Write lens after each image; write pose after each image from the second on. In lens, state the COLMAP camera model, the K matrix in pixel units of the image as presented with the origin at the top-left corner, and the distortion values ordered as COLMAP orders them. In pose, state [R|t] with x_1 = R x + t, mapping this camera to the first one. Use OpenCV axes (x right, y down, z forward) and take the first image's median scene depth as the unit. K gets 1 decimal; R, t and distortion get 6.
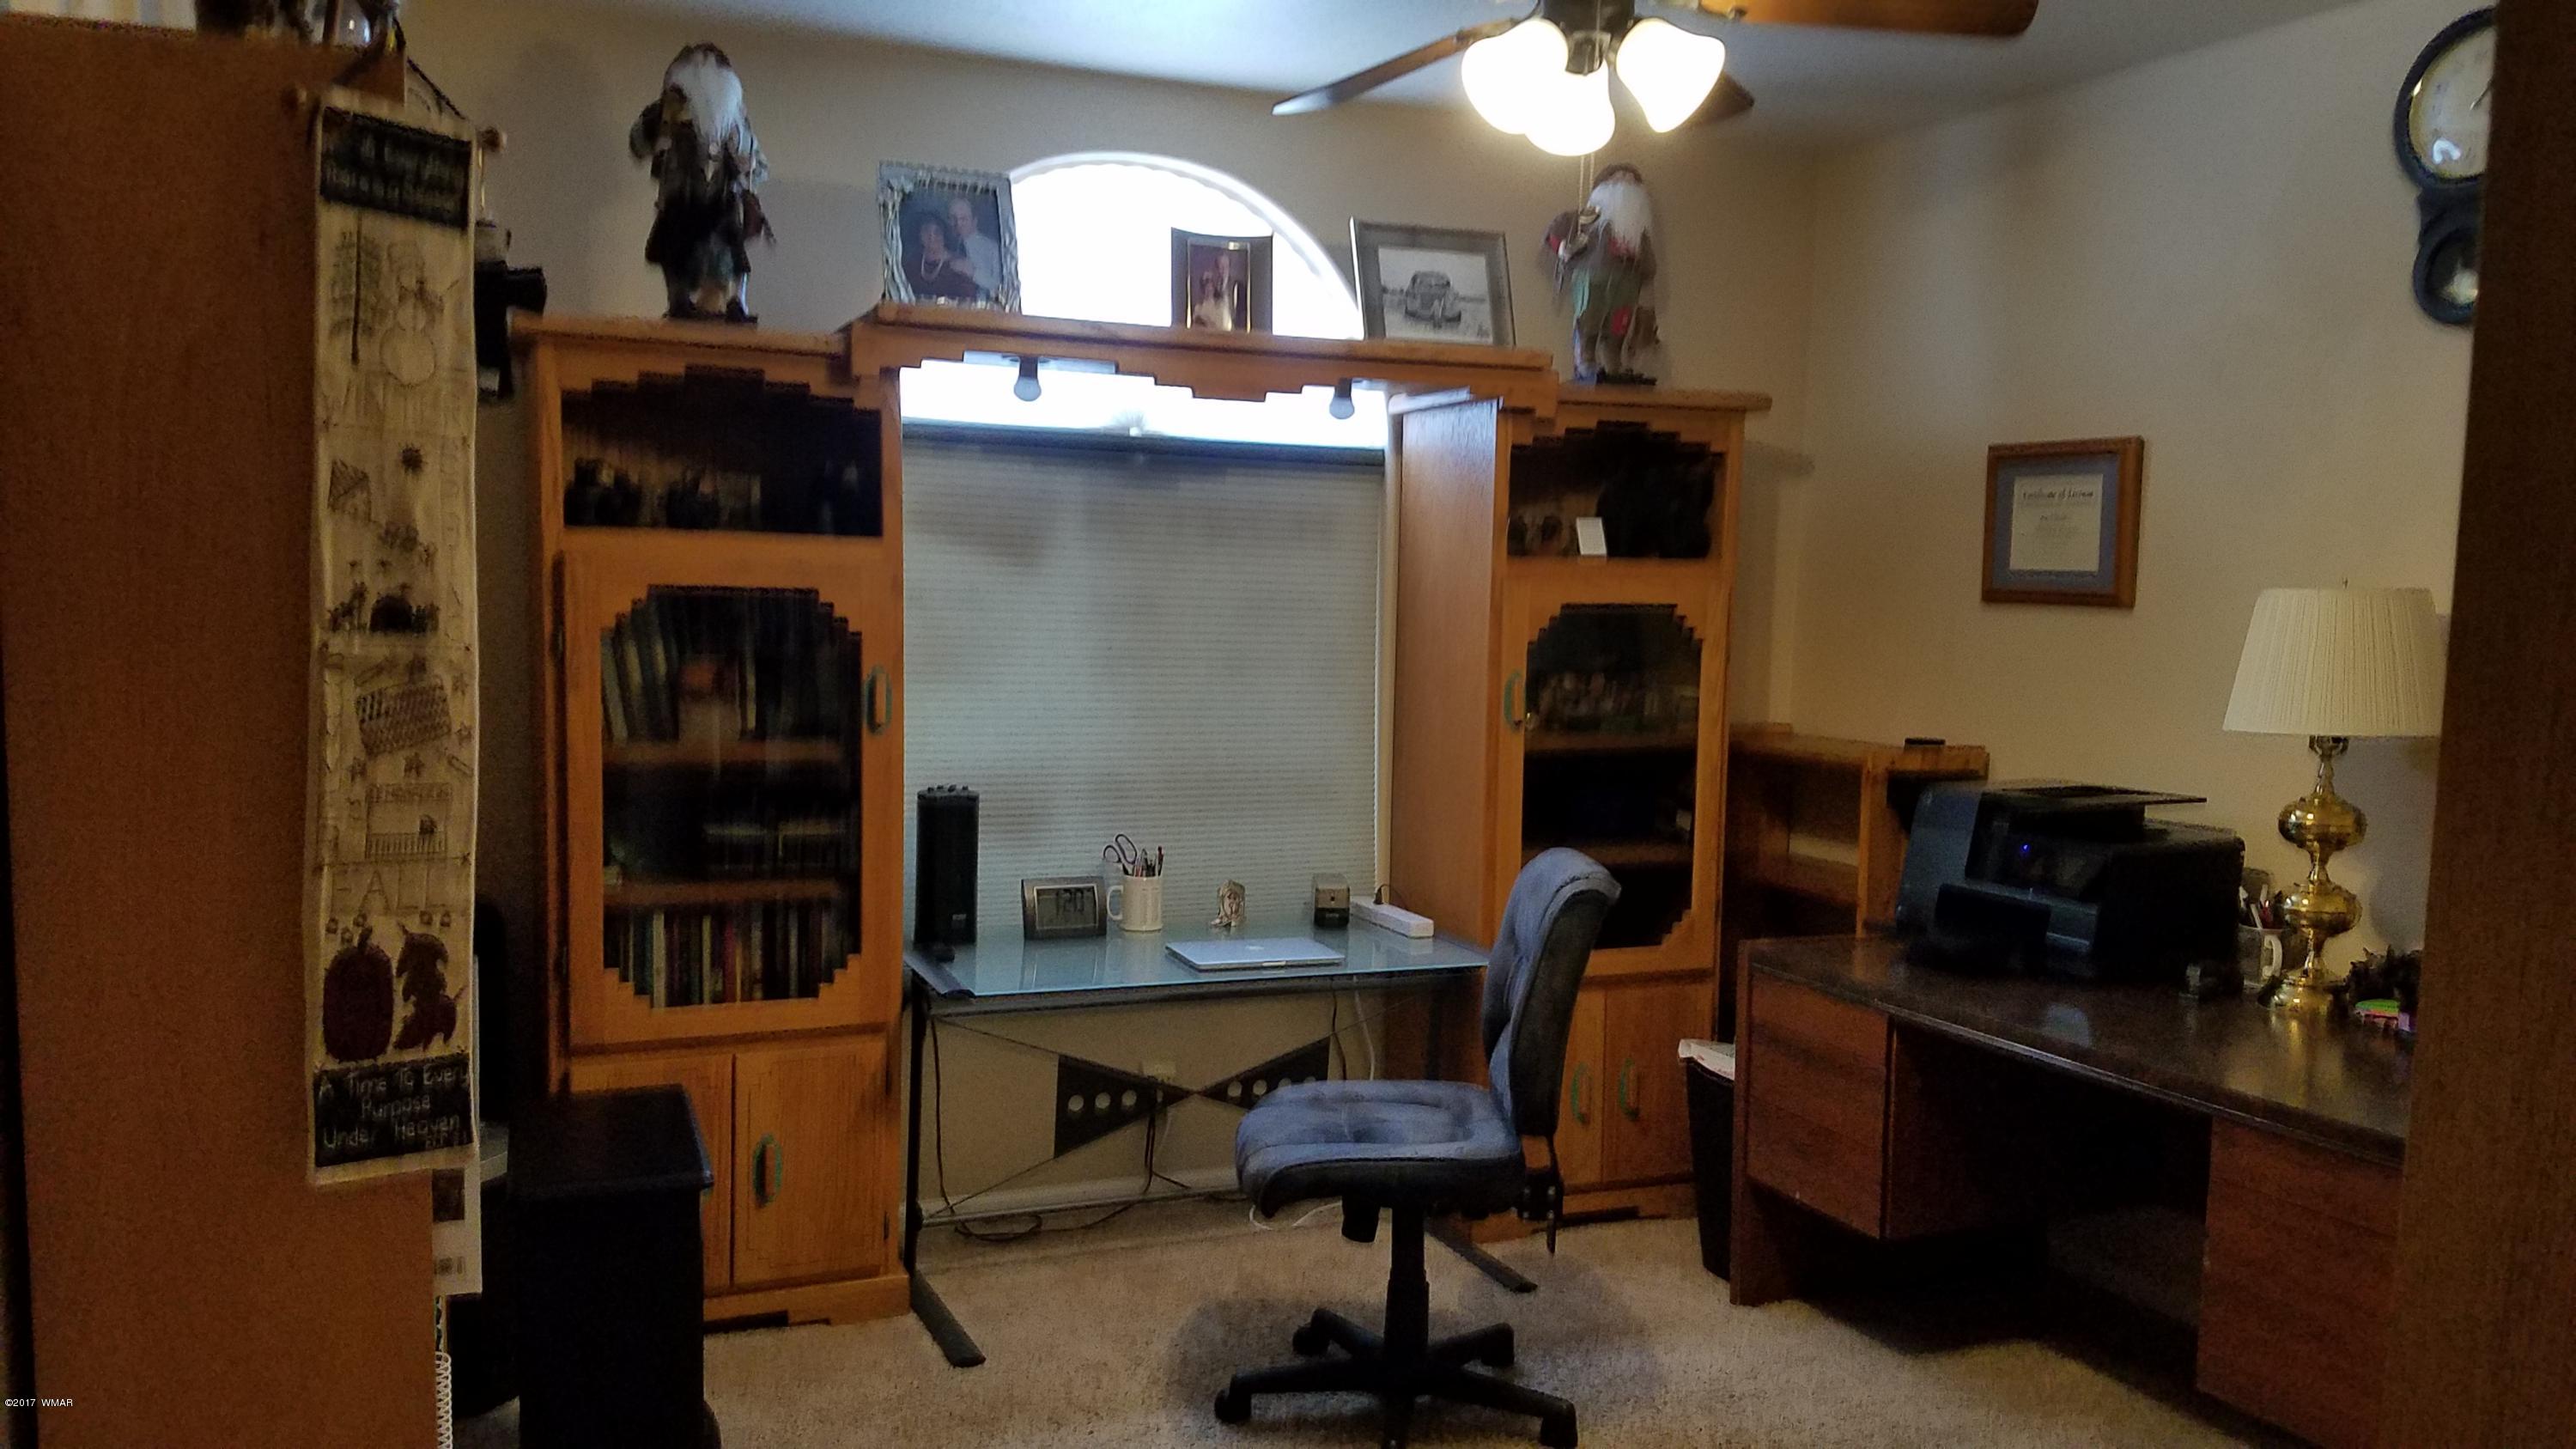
lens RADIAL K [[1974.2, 0, 1271.3], [0, 1974.2, 771.5], [0, 0, 1]] dist [0.102307, -0.184063]
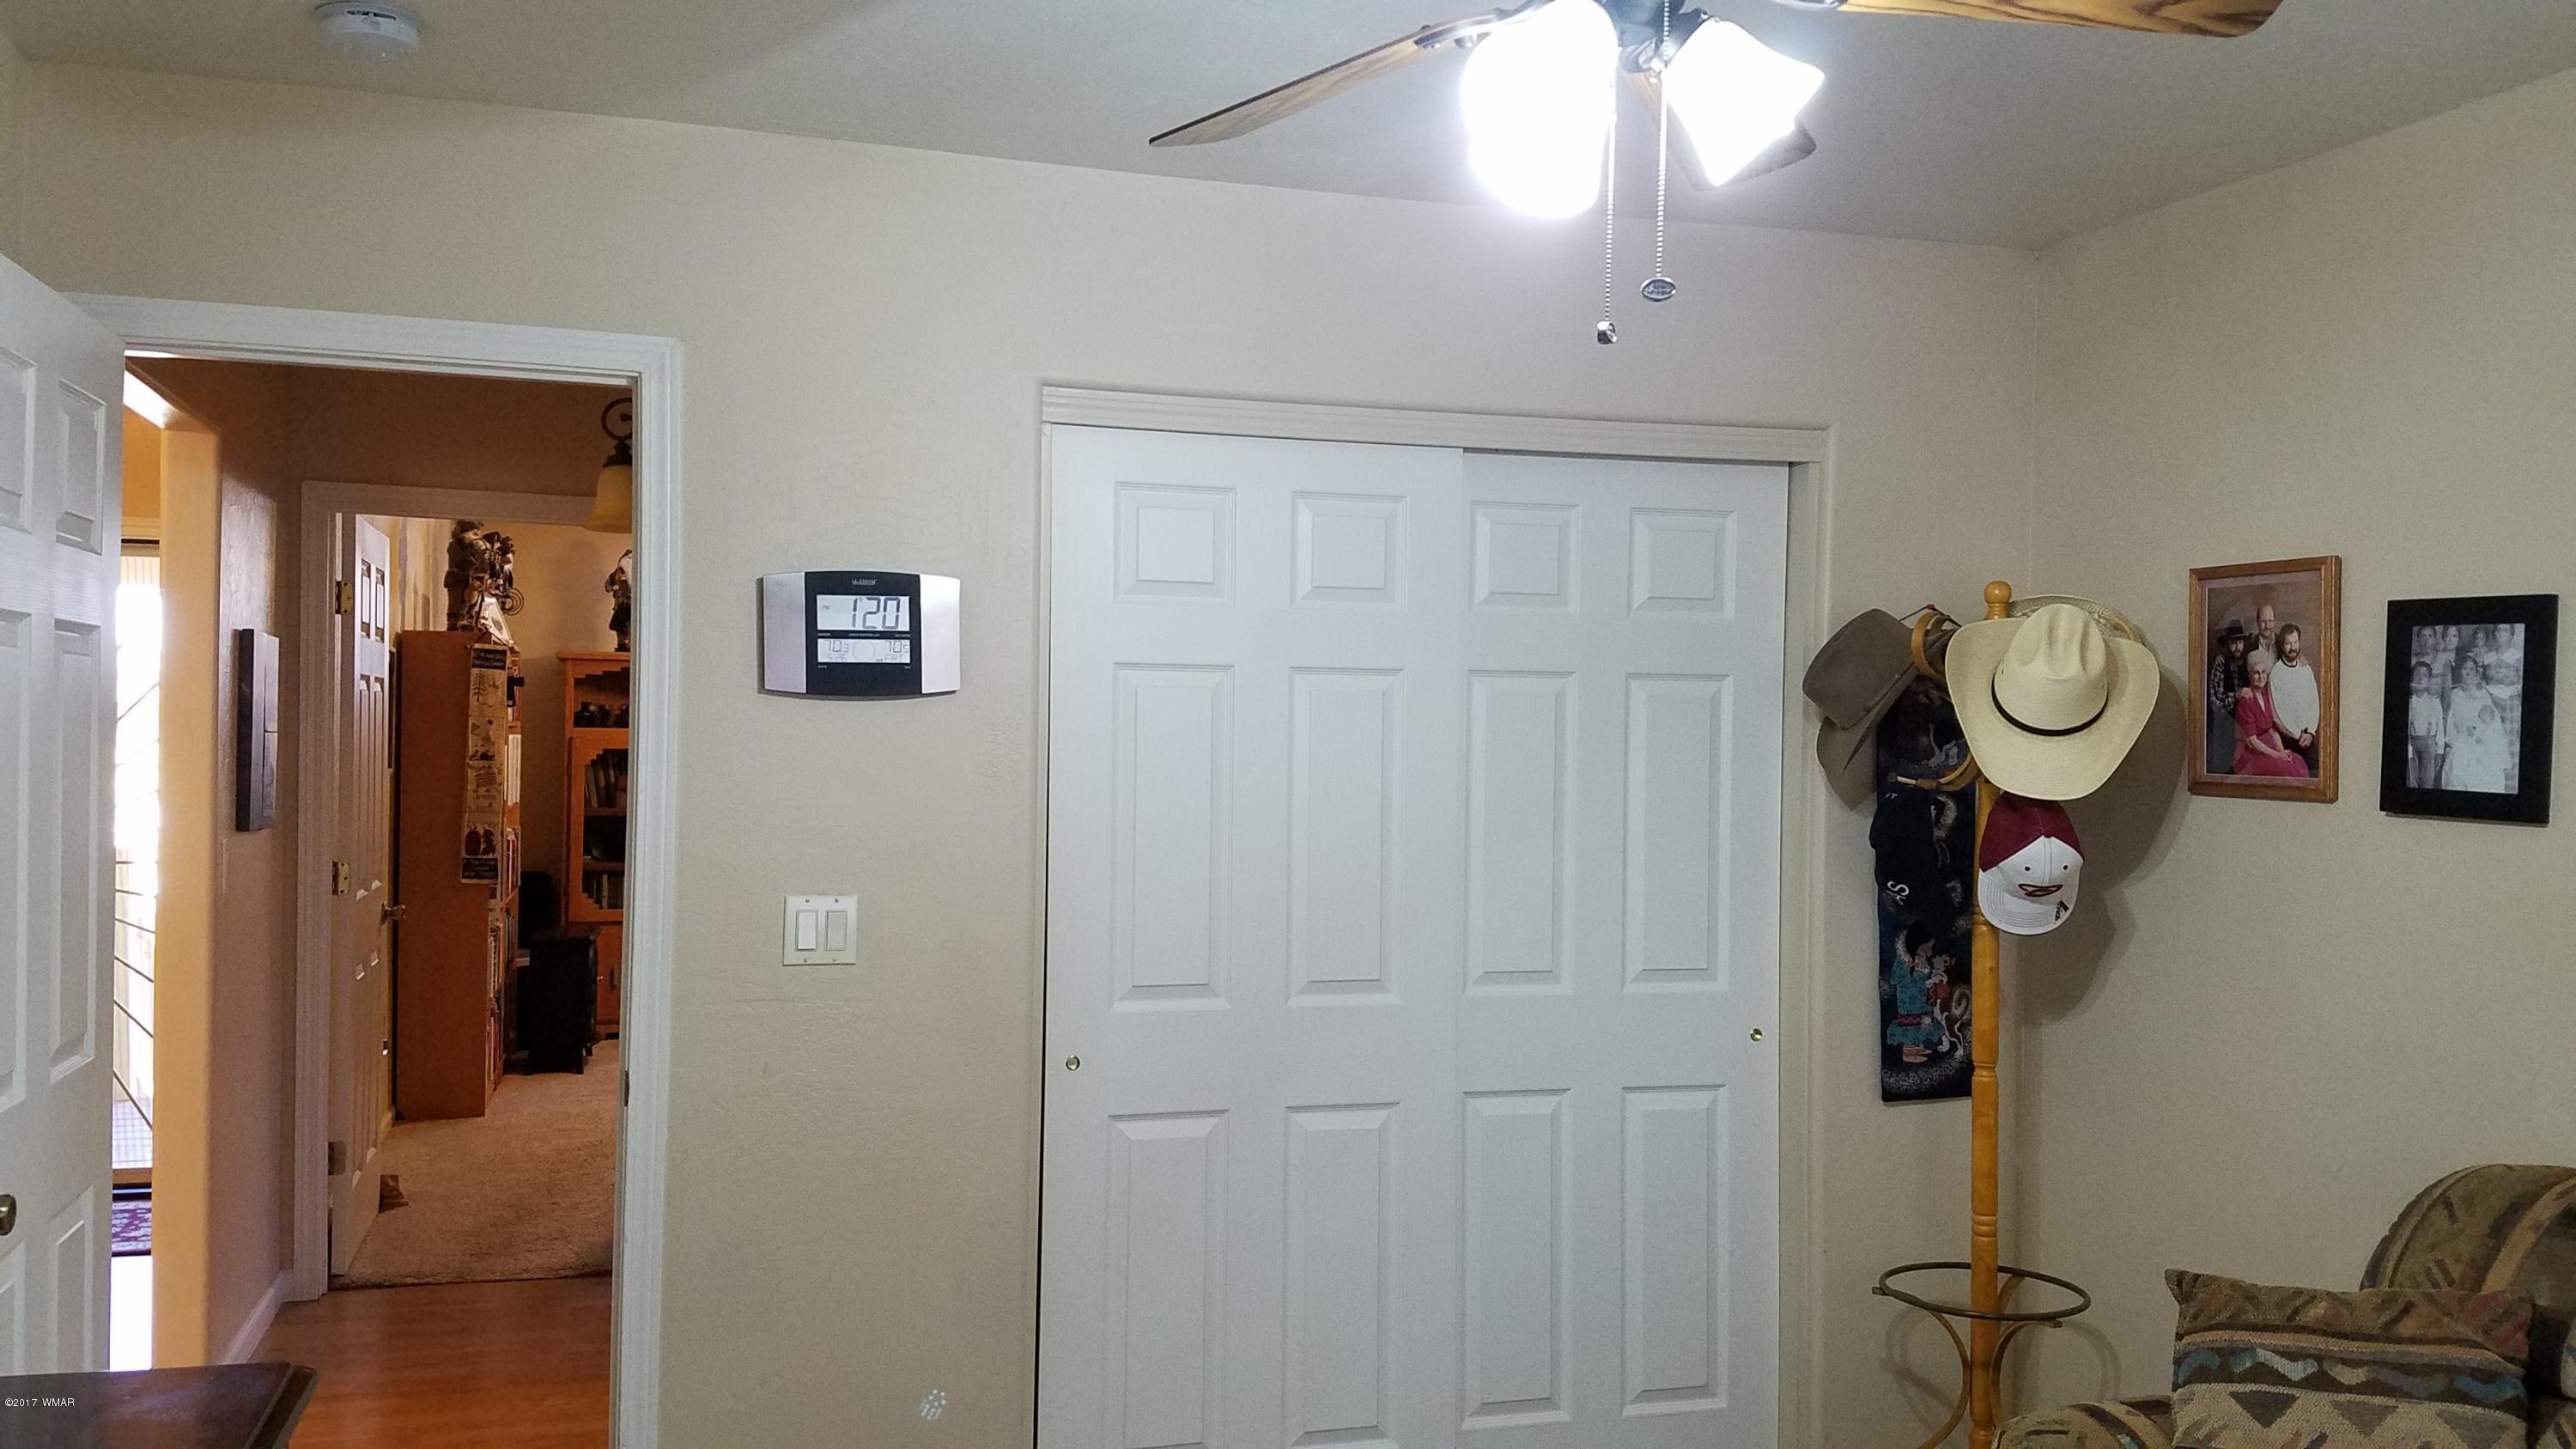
lens RADIAL K [[1974.2, 0, 1271.3], [0, 1974.2, 771.5], [0, 0, 1]] dist [0.102307, -0.184063]
pose [[0.995177, 0.003671, -0.098030, 1.738774], [-0.011521, 0.996758, -0.079632, 0.288933], [0.097420, 0.080378, 0.991992, -3.233902]]
